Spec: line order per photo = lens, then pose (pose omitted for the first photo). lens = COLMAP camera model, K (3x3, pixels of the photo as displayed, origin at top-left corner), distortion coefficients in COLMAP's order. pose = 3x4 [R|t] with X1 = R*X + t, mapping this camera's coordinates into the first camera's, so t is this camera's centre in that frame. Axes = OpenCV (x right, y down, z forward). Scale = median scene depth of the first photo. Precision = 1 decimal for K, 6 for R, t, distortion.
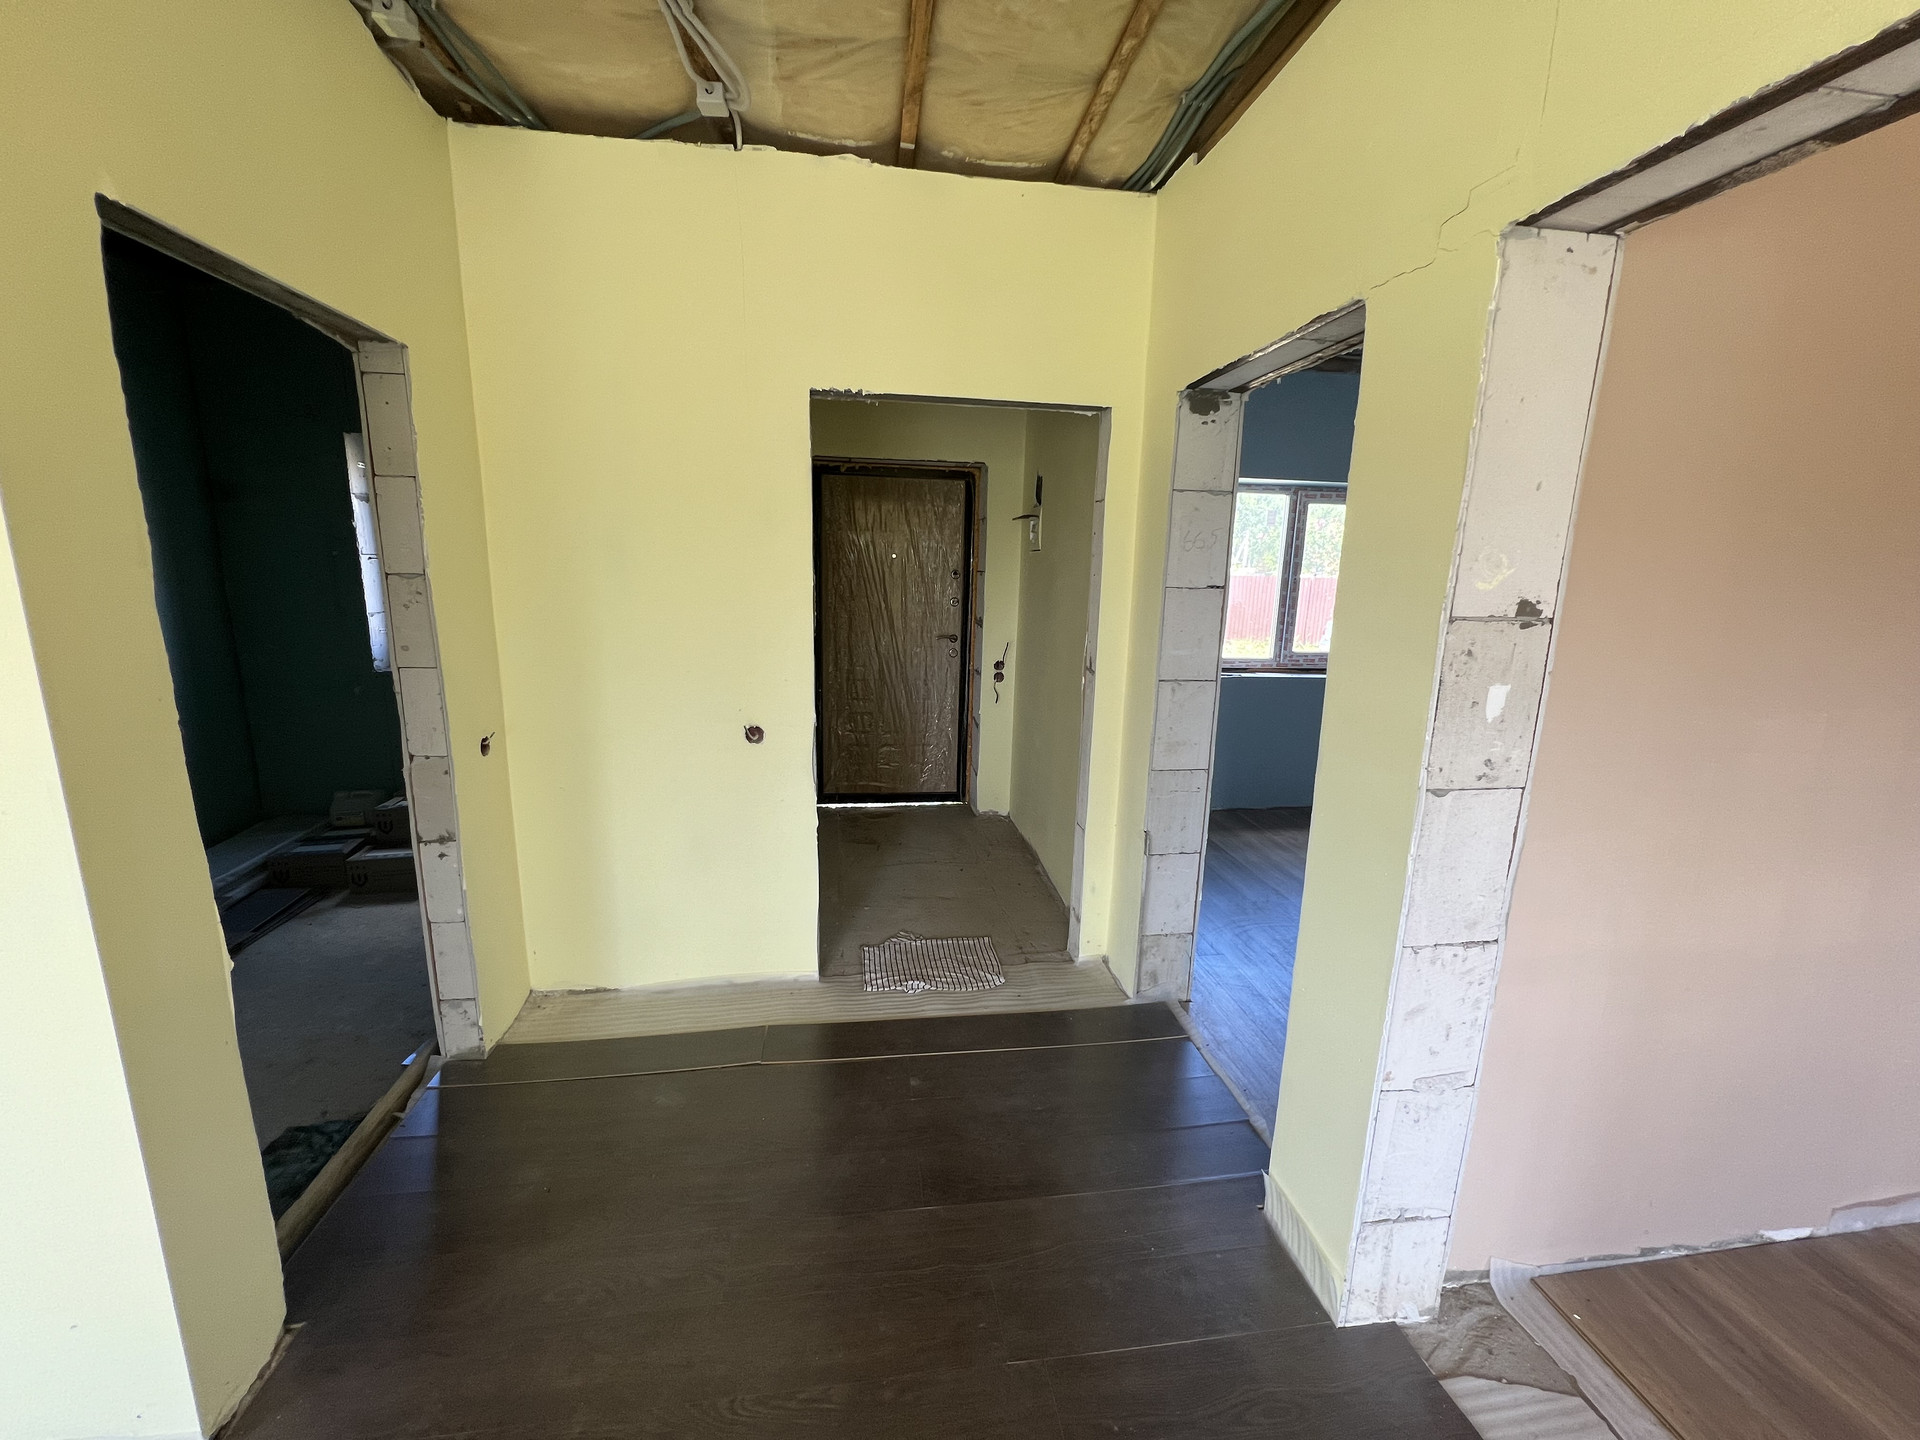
lens RADIAL K [[773.4, 0, 960.0], [0, 773.4, 720.0], [0, 0, 1]] dist [0.000036, 0.000052]
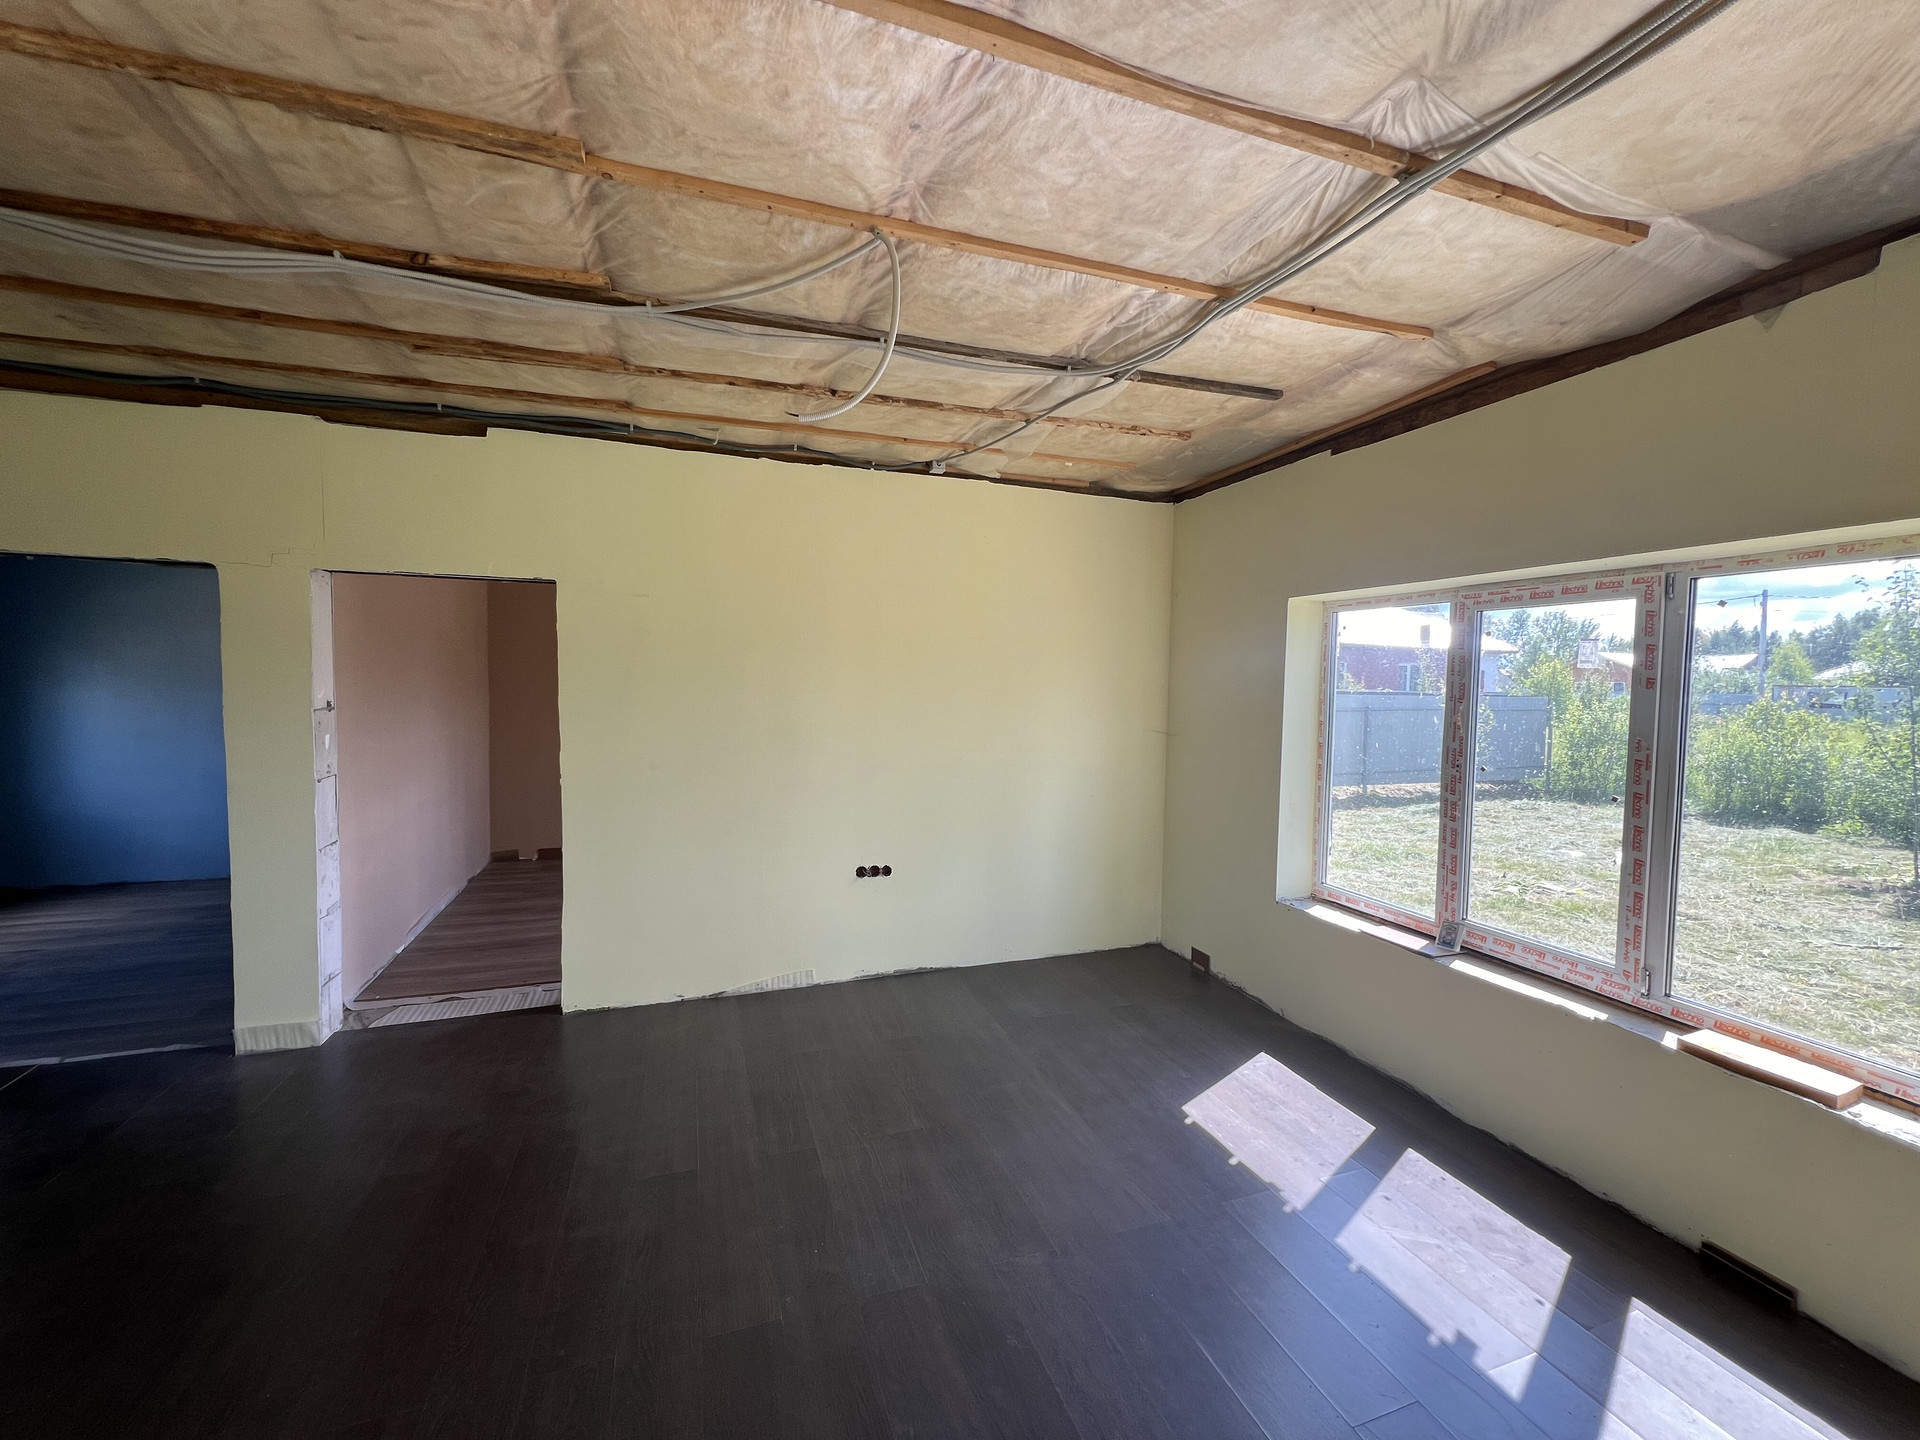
lens RADIAL K [[773.4, 0, 960.0], [0, 773.4, 720.0], [0, 0, 1]] dist [0.000036, 0.000052]
pose [[-0.199003, -0.075774, 0.977065, -1.957533], [0.178285, 0.977570, 0.112125, -0.004630], [-0.963645, 0.196509, -0.181030, -0.492834]]
